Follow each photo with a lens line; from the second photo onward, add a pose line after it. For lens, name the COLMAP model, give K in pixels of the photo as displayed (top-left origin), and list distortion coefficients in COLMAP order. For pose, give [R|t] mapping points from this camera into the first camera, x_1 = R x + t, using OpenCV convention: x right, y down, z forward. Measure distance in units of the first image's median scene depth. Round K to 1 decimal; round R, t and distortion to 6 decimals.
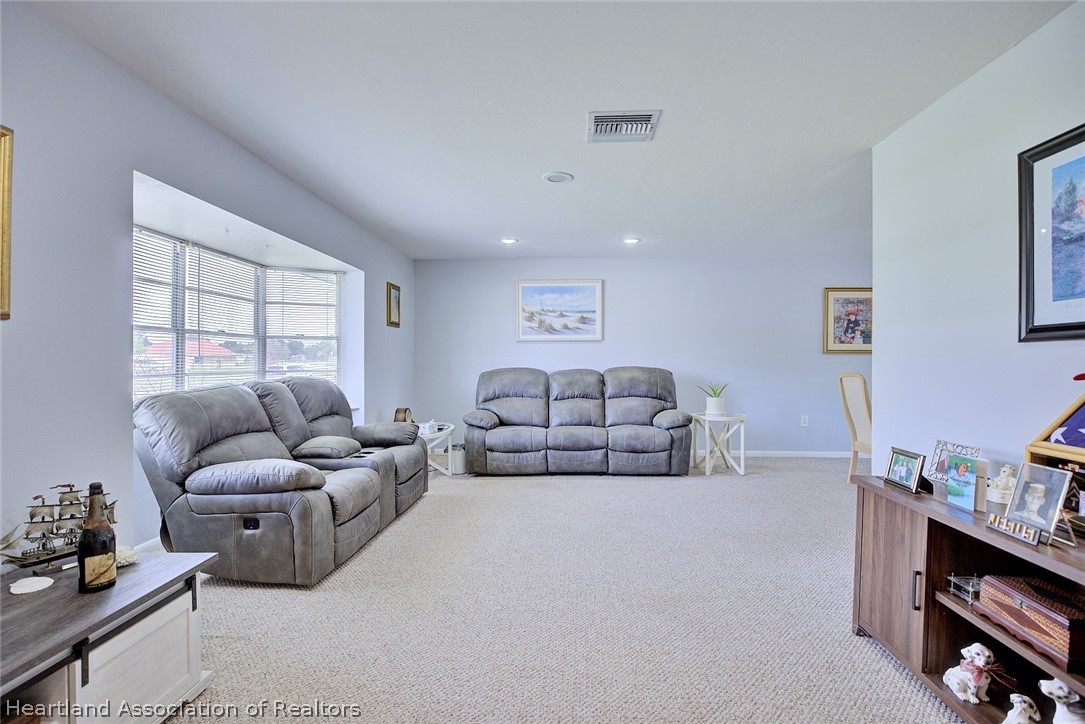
lens RADIAL K [[532.9, 0, 539.1], [0, 532.9, 360.3], [0, 0, 1]] dist [-0.006623, 0.000699]
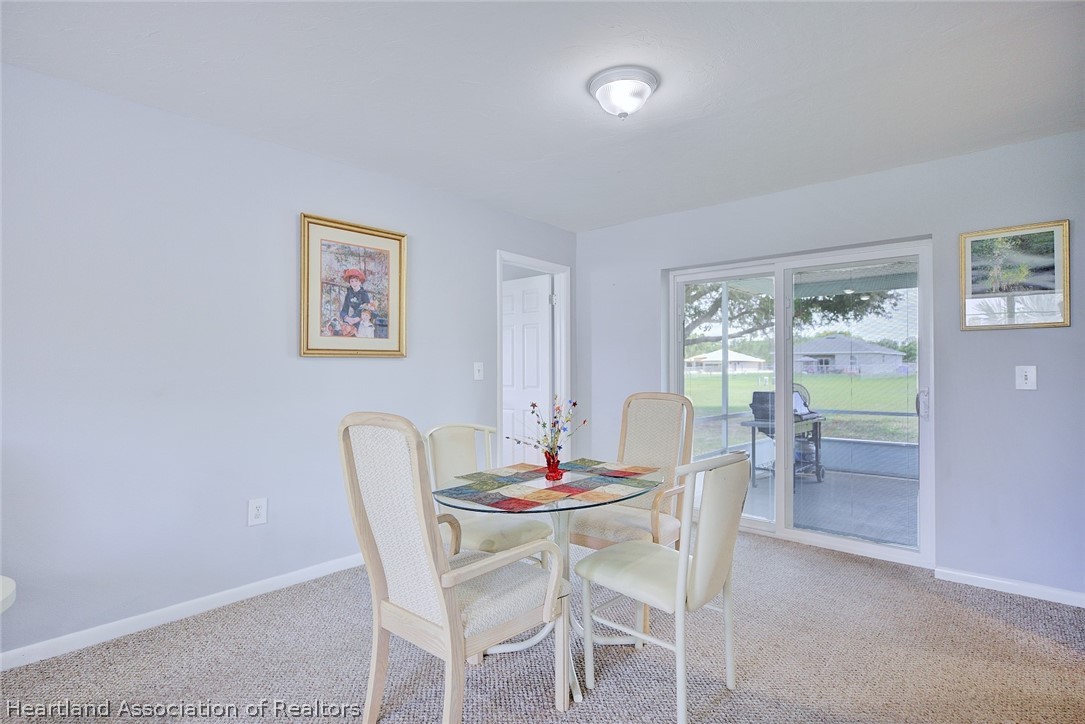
lens RADIAL K [[542.6, 0, 546.4], [0, 542.6, 357.4], [0, 0, 1]] dist [-0.012648, -0.000212]
pose [[0.614158, 0.004739, 0.789169, 0.351478], [0.006946, 0.999911, -0.011411, -0.005997], [-0.789152, 0.012490, 0.614071, 0.645273]]
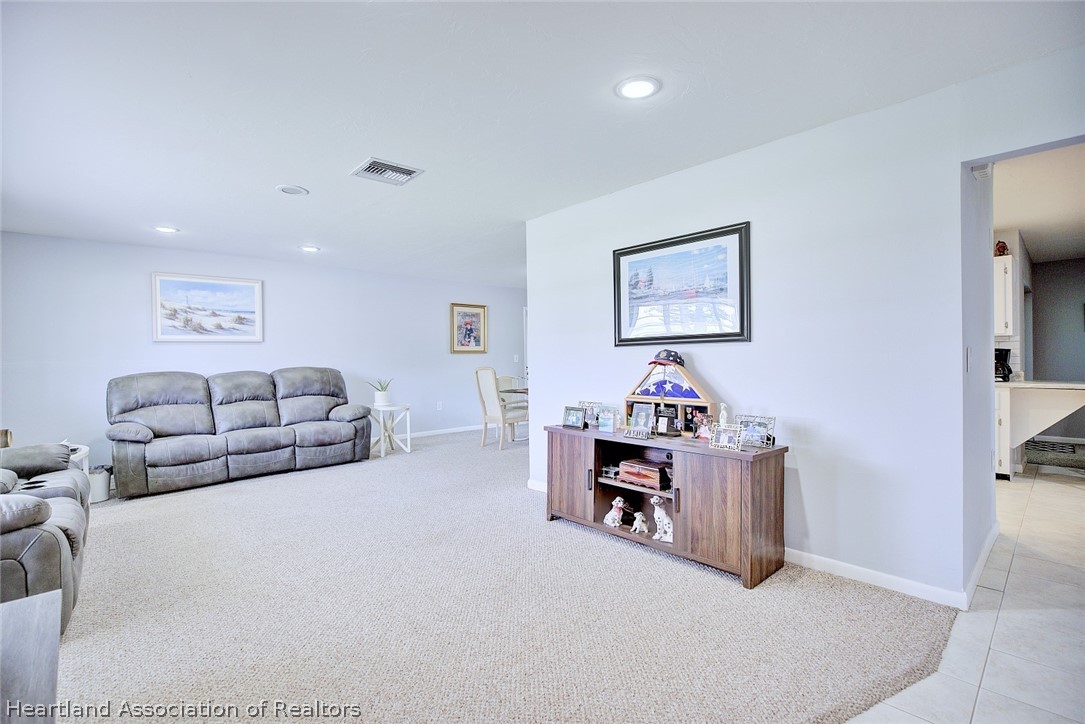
lens RADIAL K [[512.5, 0, 545.7], [0, 512.5, 359.8], [0, 0, 1]] dist [-0.002616, -0.000335]
pose [[0.698408, -0.014998, 0.715542, -0.241345], [0.016022, 0.999857, 0.005320, -0.000130], [-0.715520, 0.007749, 0.698549, -0.053776]]
